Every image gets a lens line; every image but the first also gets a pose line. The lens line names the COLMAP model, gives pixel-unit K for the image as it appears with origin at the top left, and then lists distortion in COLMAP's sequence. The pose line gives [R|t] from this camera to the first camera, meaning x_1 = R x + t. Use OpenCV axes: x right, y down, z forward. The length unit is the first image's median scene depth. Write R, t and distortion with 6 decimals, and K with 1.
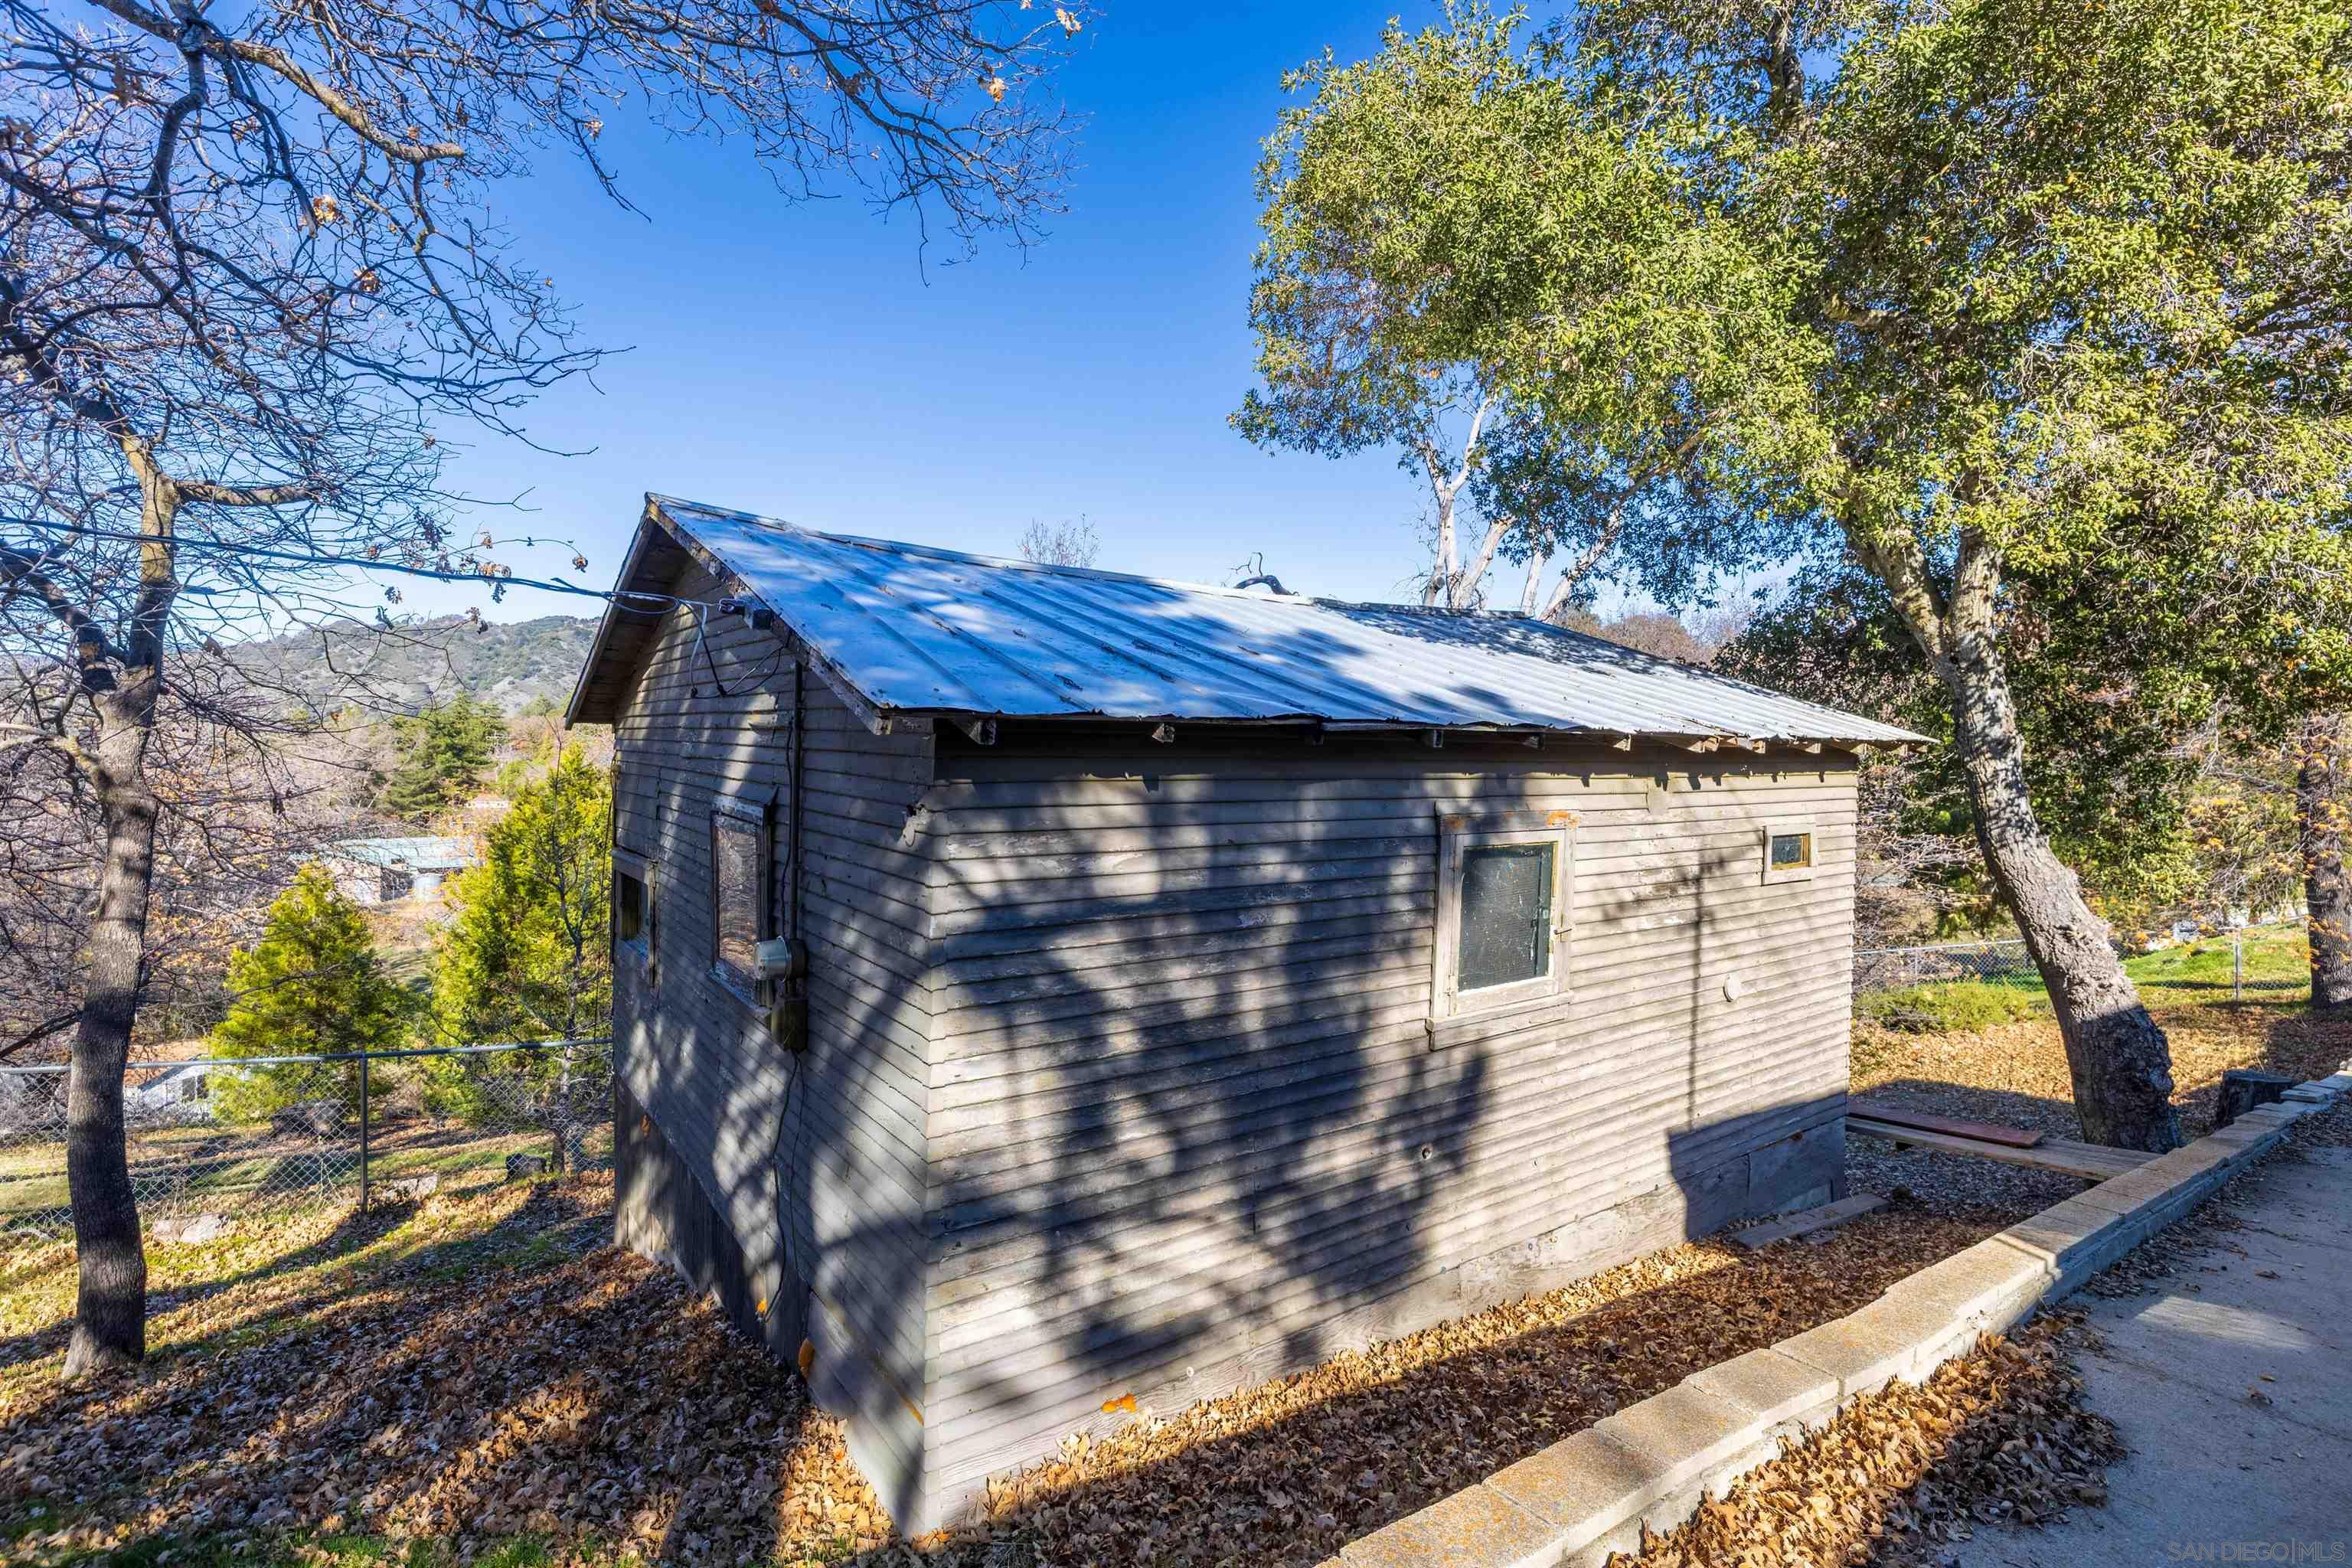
lens RADIAL K [[1068.8, 0, 1175.7], [0, 1068.8, 783.2], [0, 0, 1]] dist [-0.002146, -0.000225]
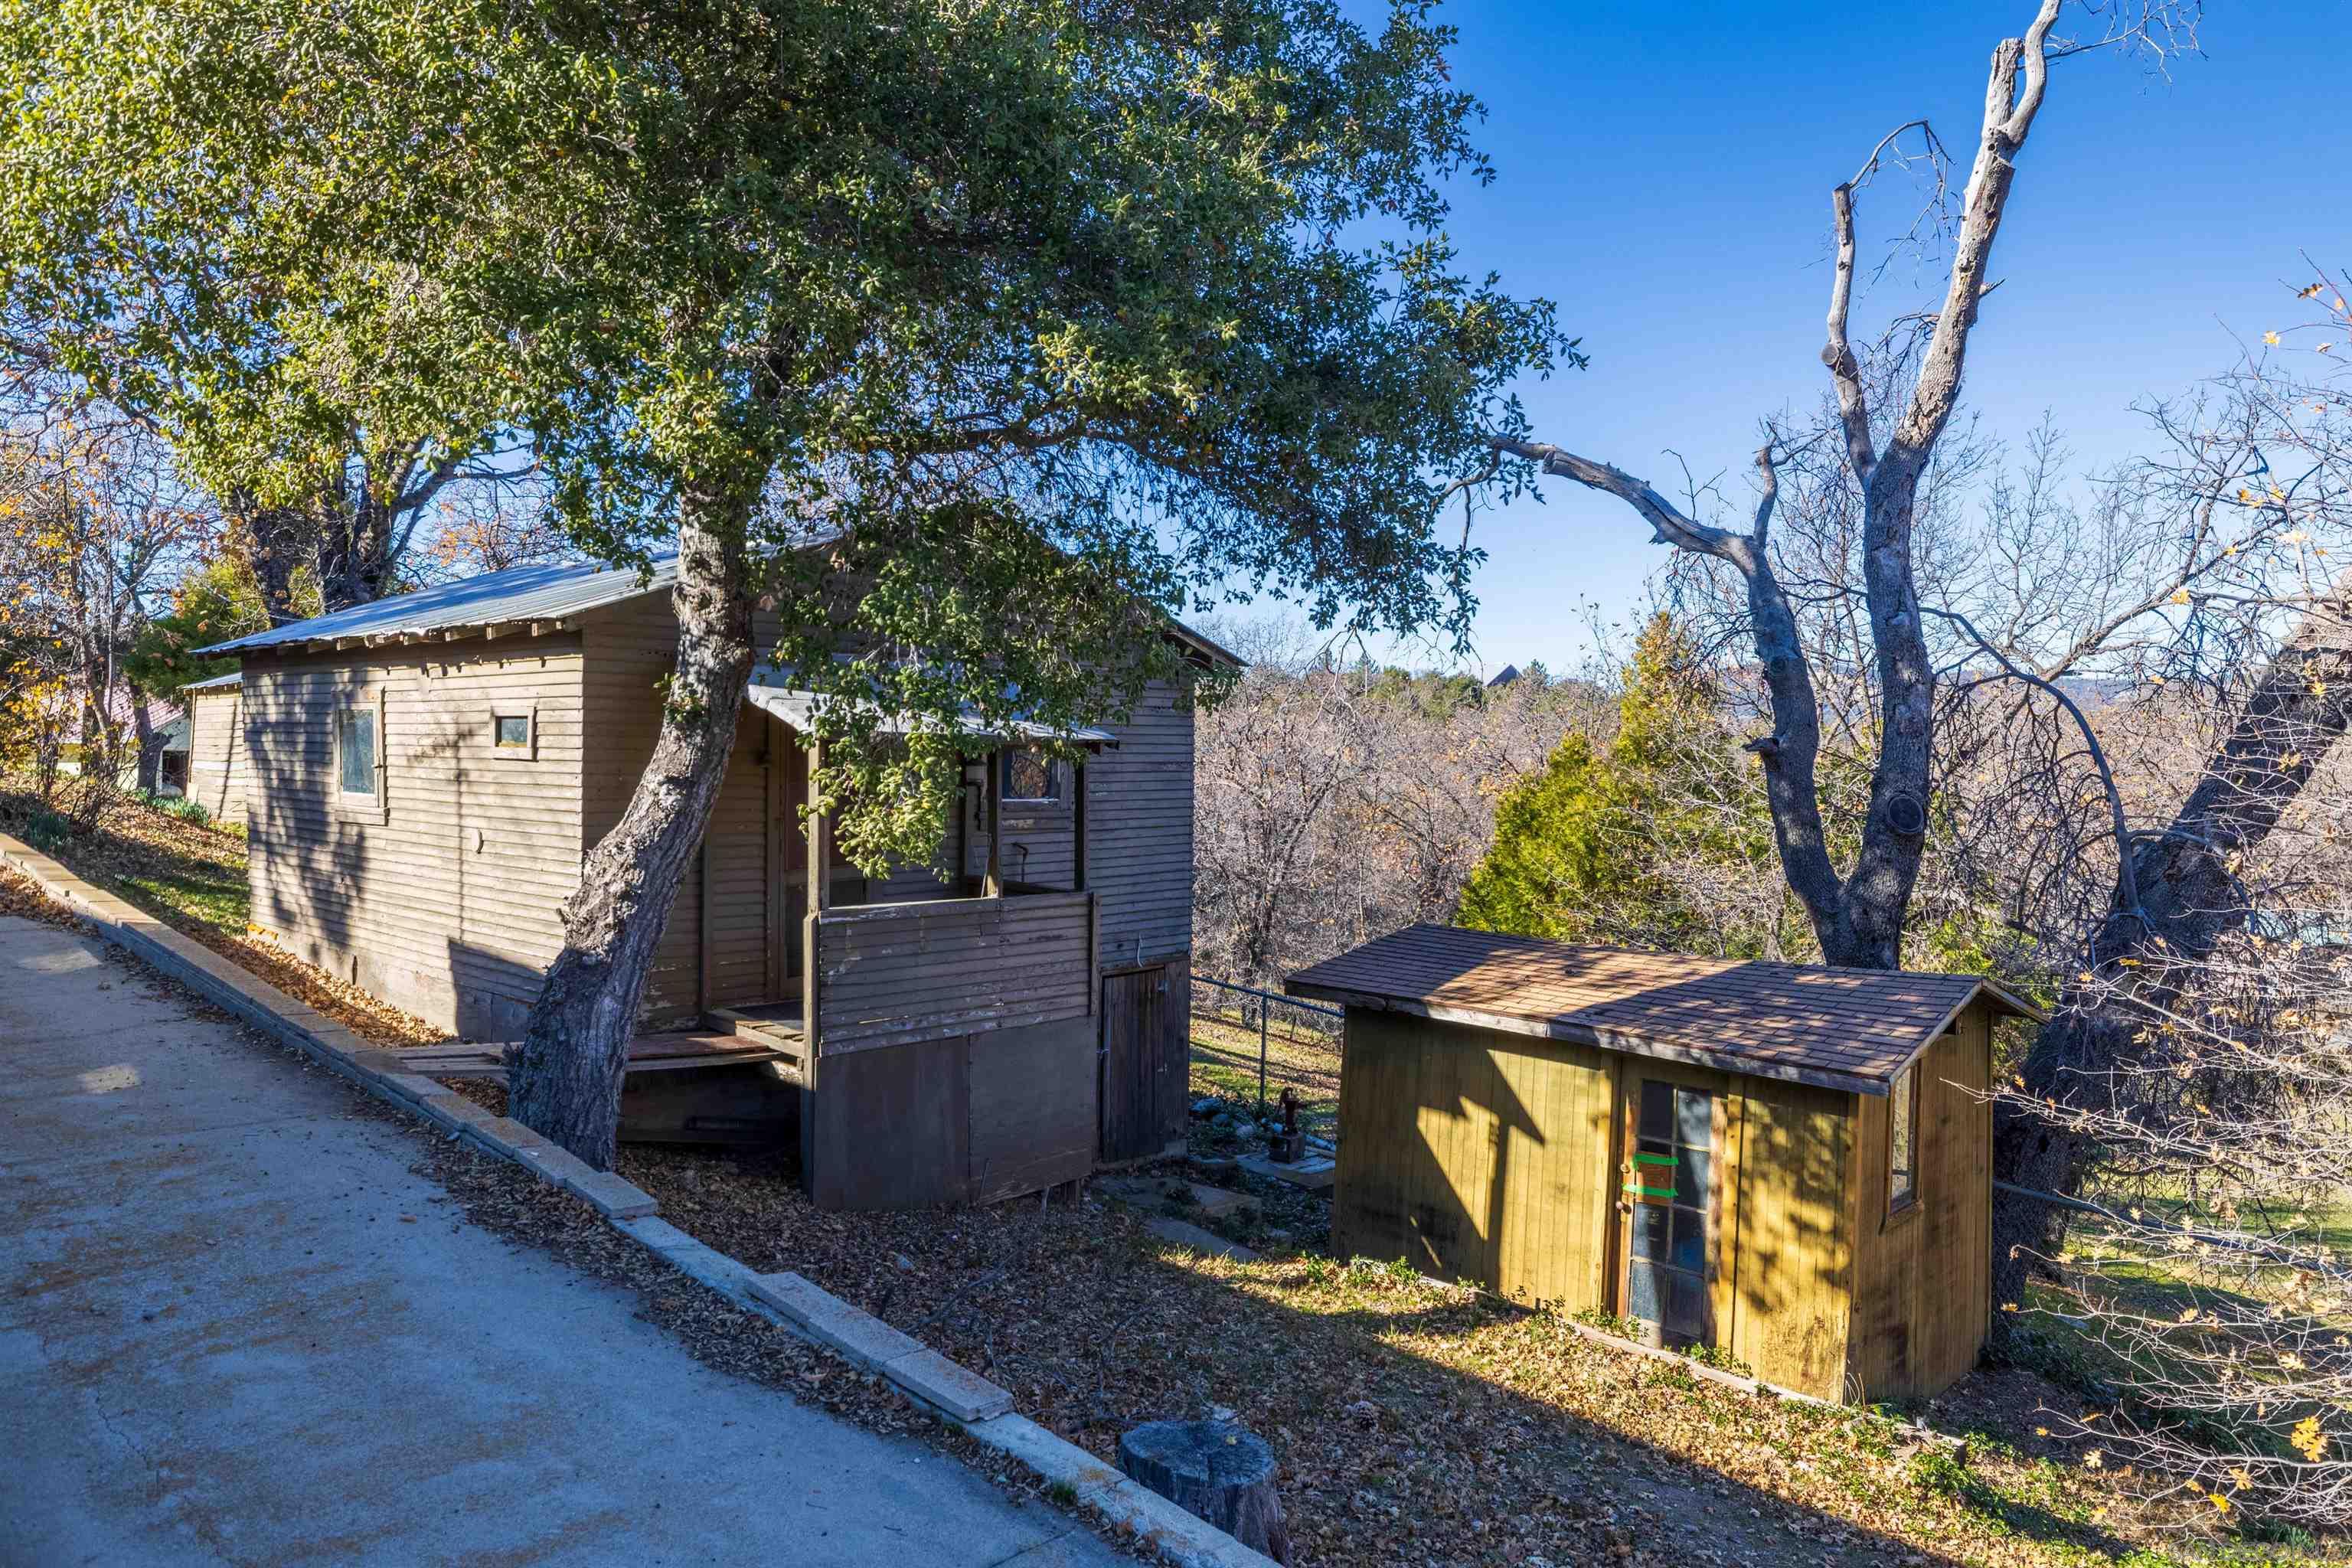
lens RADIAL K [[1570.2, 0, 1175.1], [0, 1570.2, 769.7], [0, 0, 1]] dist [0.057468, 0.002036]
pose [[0.191312, -0.004791, -0.981517, 2.566382], [-0.053888, 0.998429, -0.015378, 0.102475], [0.980049, 0.055834, 0.190754, 1.498359]]
